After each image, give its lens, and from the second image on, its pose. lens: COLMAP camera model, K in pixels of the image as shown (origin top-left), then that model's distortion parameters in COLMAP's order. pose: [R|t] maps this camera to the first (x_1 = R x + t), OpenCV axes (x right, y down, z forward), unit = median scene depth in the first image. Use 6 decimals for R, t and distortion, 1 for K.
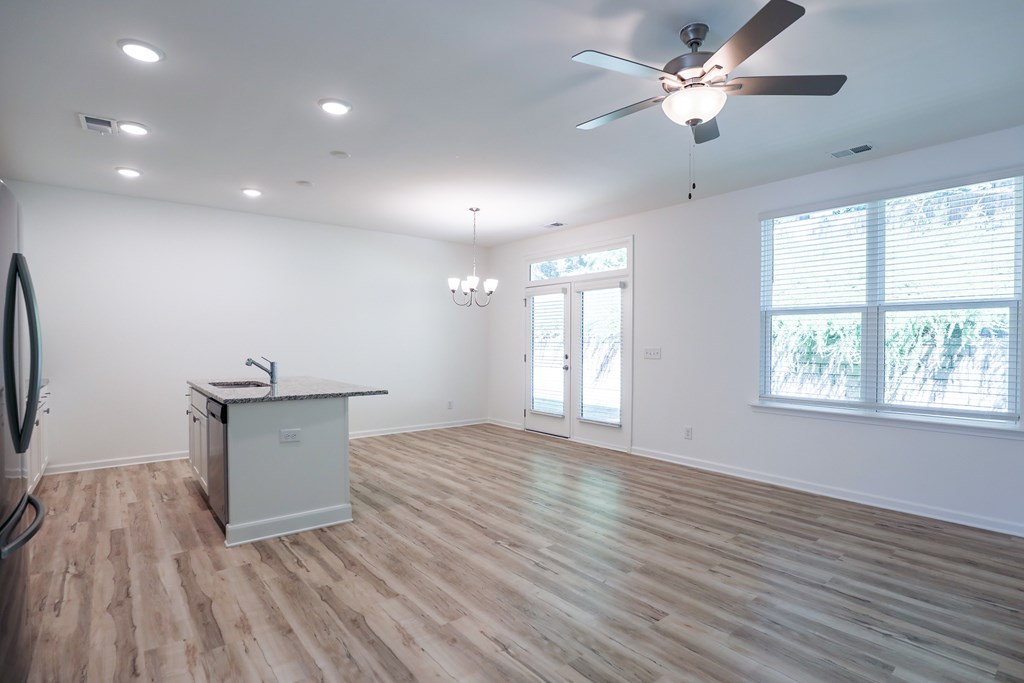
lens RADIAL K [[500.6, 0, 519.5], [0, 500.6, 347.2], [0, 0, 1]] dist [-0.025922, 0.001516]
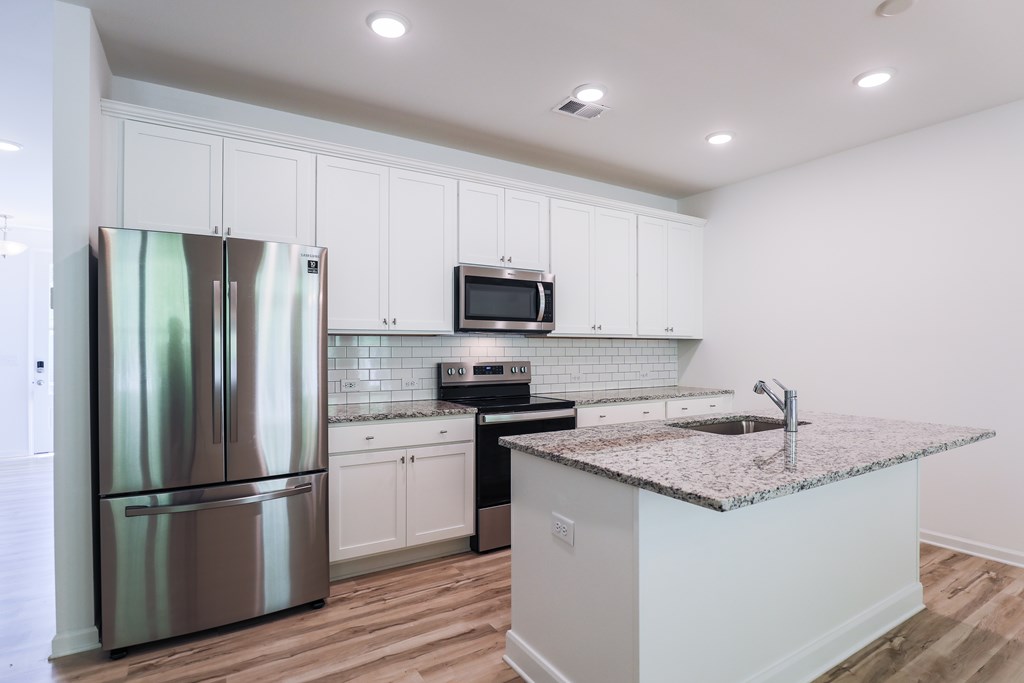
lens RADIAL K [[526.9, 0, 523.2], [0, 526.9, 344.9], [0, 0, 1]] dist [-0.026508, 0.000536]
pose [[-0.115623, -0.009320, -0.993249, 0.089251], [-0.007406, 0.999936, -0.008521, -0.011348], [0.993266, 0.006371, -0.115685, 0.890547]]
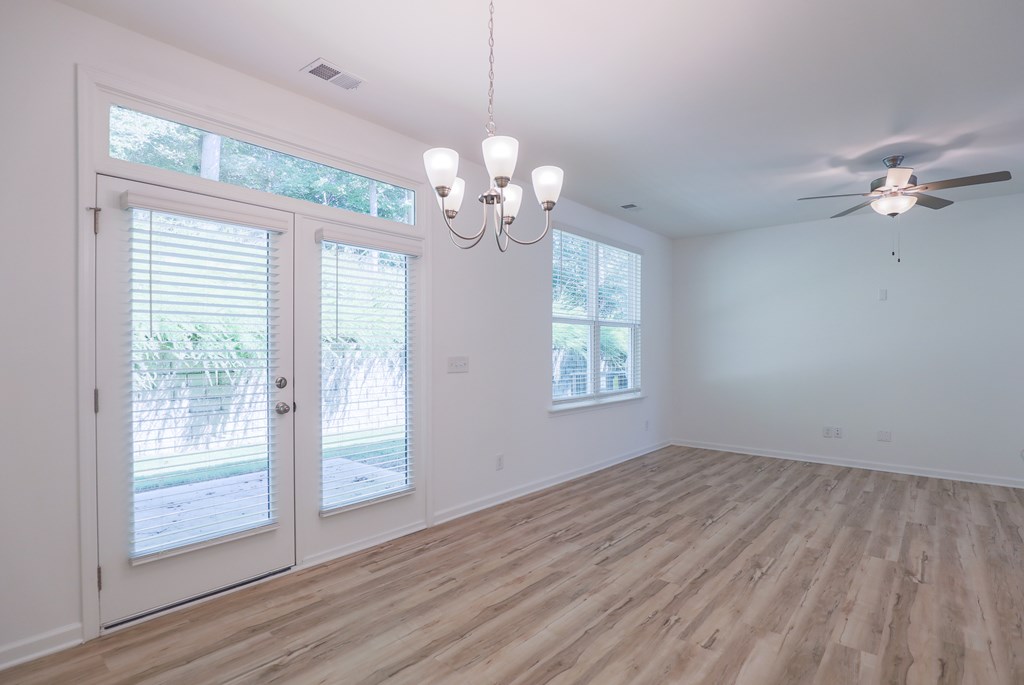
lens RADIAL K [[500.6, 0, 519.5], [0, 500.6, 348.2], [0, 0, 1]] dist [-0.025922, 0.001516]
pose [[-0.173685, -0.002053, 0.984799, -0.643547], [0.004471, 0.999986, 0.002873, -0.019452], [-0.984791, 0.004902, -0.173674, 1.545544]]
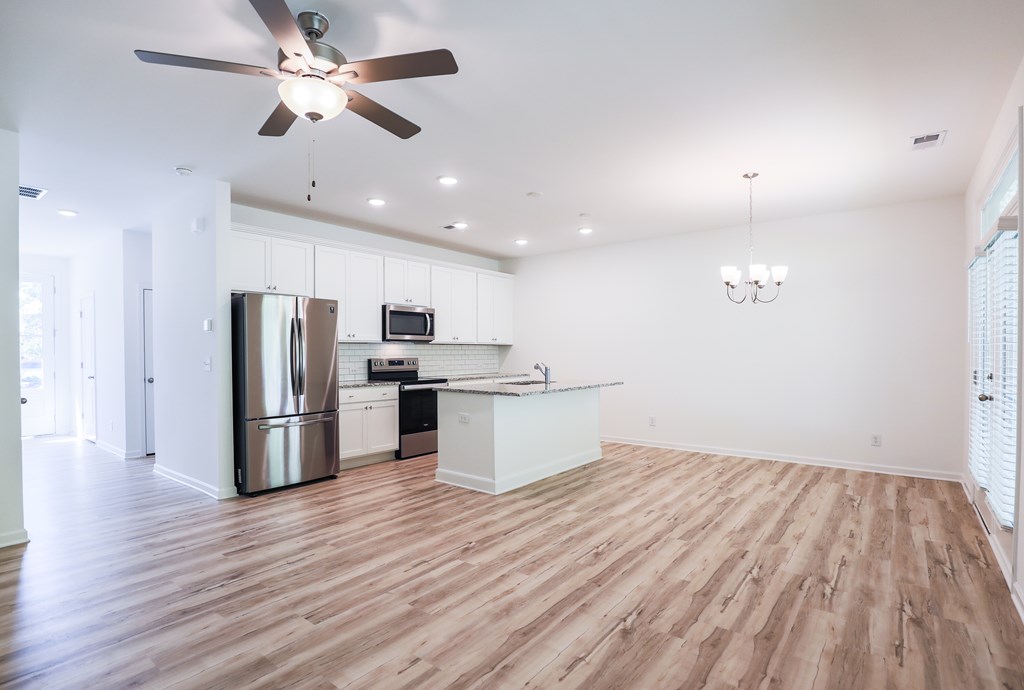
lens RADIAL K [[508.0, 0, 521.5], [0, 508.0, 348.8], [0, 0, 1]] dist [-0.023302, -0.000102]
pose [[0.230028, -0.006764, -0.973161, 0.855569], [-0.005105, 0.999954, -0.008157, -0.006219], [0.973171, 0.006844, 0.229983, 0.720277]]
